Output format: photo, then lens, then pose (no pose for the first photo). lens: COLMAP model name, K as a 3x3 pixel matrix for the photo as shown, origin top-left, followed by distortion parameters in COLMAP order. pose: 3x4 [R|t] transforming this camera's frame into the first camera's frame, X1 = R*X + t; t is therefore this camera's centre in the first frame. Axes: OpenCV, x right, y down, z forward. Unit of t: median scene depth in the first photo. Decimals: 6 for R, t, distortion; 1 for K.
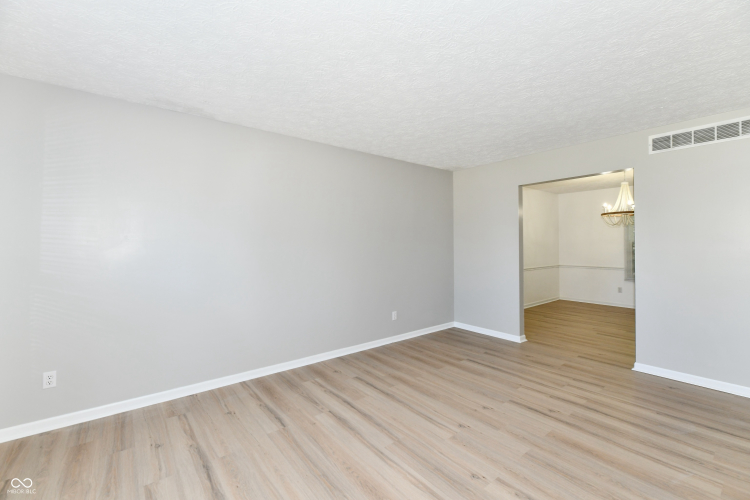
lens RADIAL K [[323.6, 0, 379.6], [0, 323.6, 241.0], [0, 0, 1]] dist [-0.001386, -0.000813]
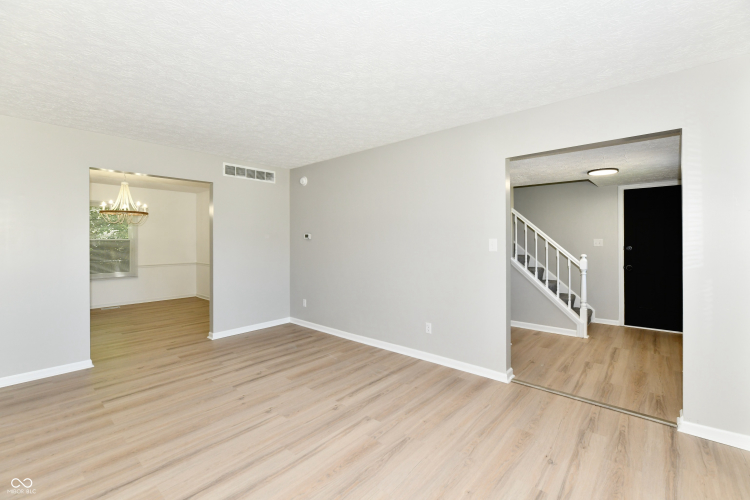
lens RADIAL K [[323.6, 0, 379.6], [0, 323.6, 241.0], [0, 0, 1]] dist [-0.001386, -0.000813]
pose [[-0.180995, 0.003524, 0.983478, -0.708379], [-0.006666, 0.999966, -0.004810, 0.009458], [-0.983461, -0.007427, -0.180966, 0.684350]]
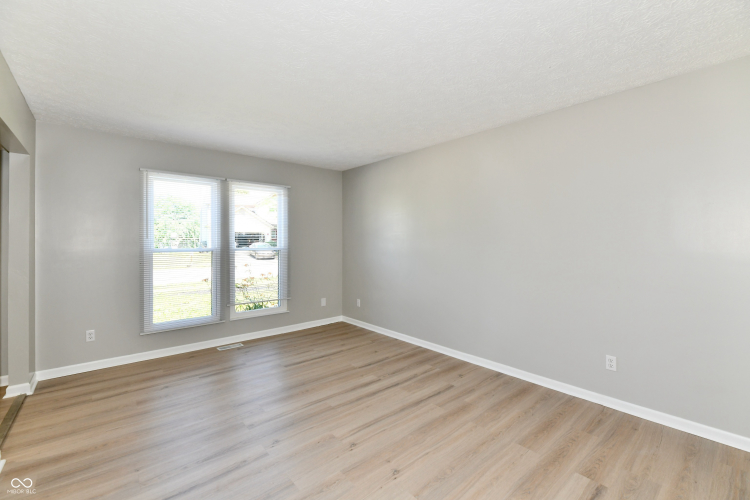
lens RADIAL K [[323.6, 0, 379.6], [0, 323.6, 241.0], [0, 0, 1]] dist [-0.001386, -0.000813]
pose [[0.038930, 0.004745, -0.999231, 0.941681], [0.012454, 0.999909, 0.005234, 0.001211], [0.999164, -0.012648, 0.038868, 0.855781]]
